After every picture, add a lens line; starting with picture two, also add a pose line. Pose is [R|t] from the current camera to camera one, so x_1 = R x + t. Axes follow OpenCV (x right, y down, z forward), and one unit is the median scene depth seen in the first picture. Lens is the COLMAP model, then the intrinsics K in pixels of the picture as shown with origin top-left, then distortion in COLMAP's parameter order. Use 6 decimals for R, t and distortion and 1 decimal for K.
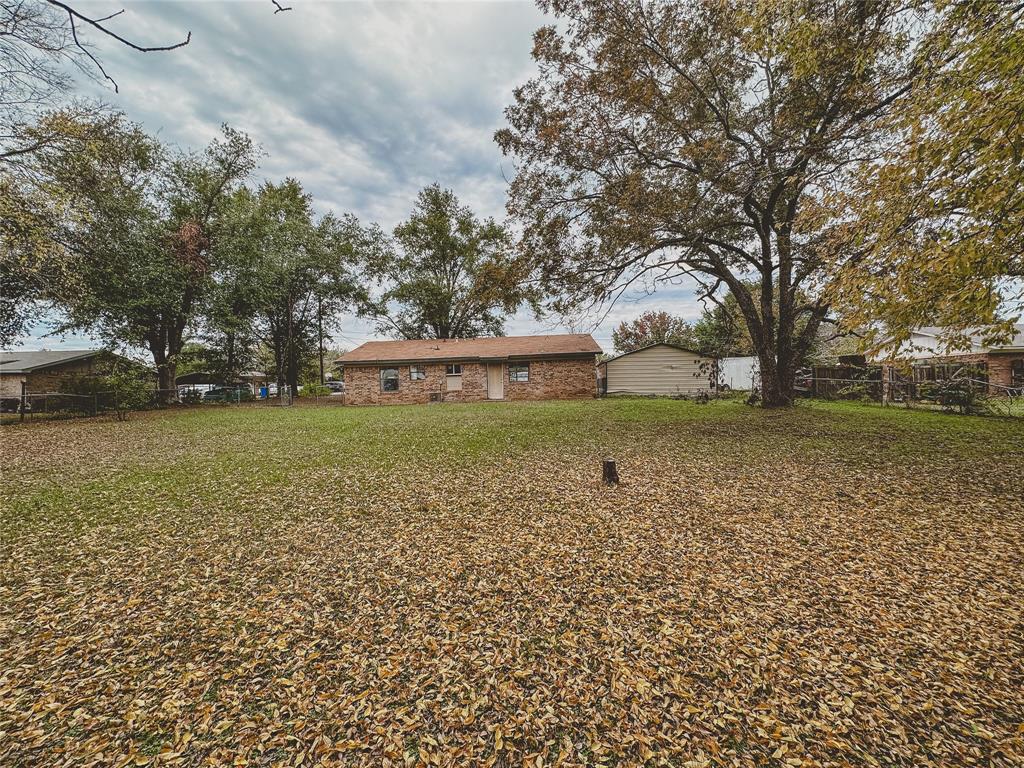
lens RADIAL K [[408.0, 0, 511.3], [0, 408.0, 385.6], [0, 0, 1]] dist [-0.002311, 0.000582]
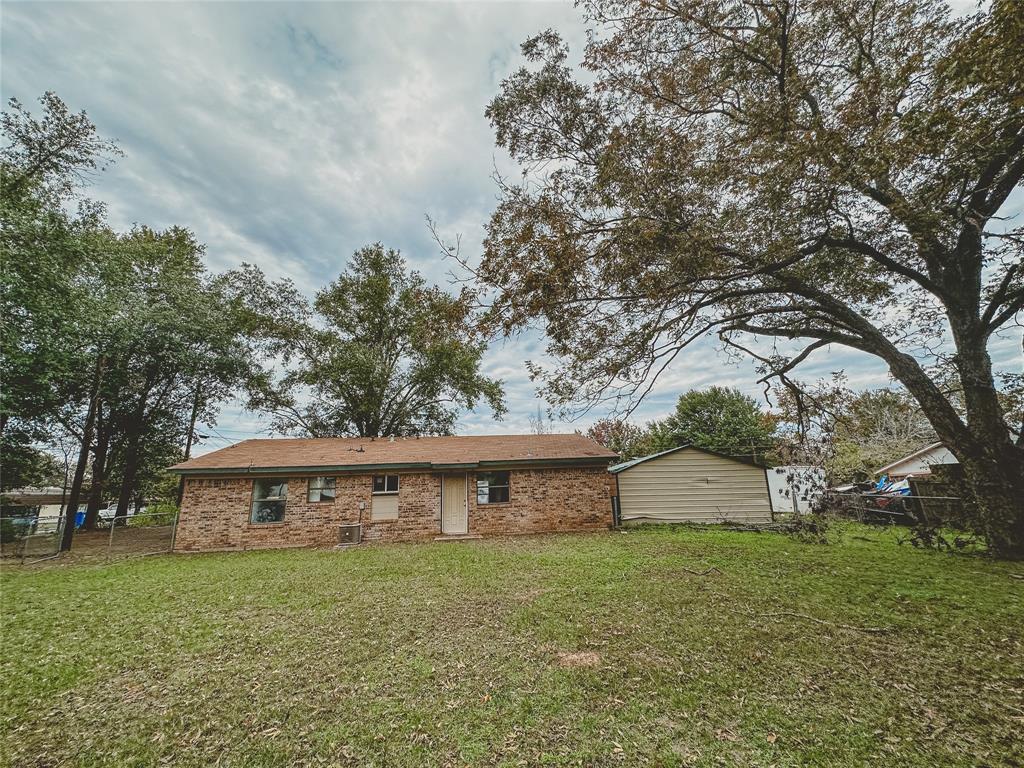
lens RADIAL K [[408.0, 0, 511.3], [0, 408.0, 385.6], [0, 0, 1]] dist [-0.002311, 0.000582]
pose [[0.984699, 0.040921, 0.169389, -0.050055], [0.006705, 0.962421, -0.271480, -0.010797], [-0.174133, 0.268462, 0.947421, 0.266617]]
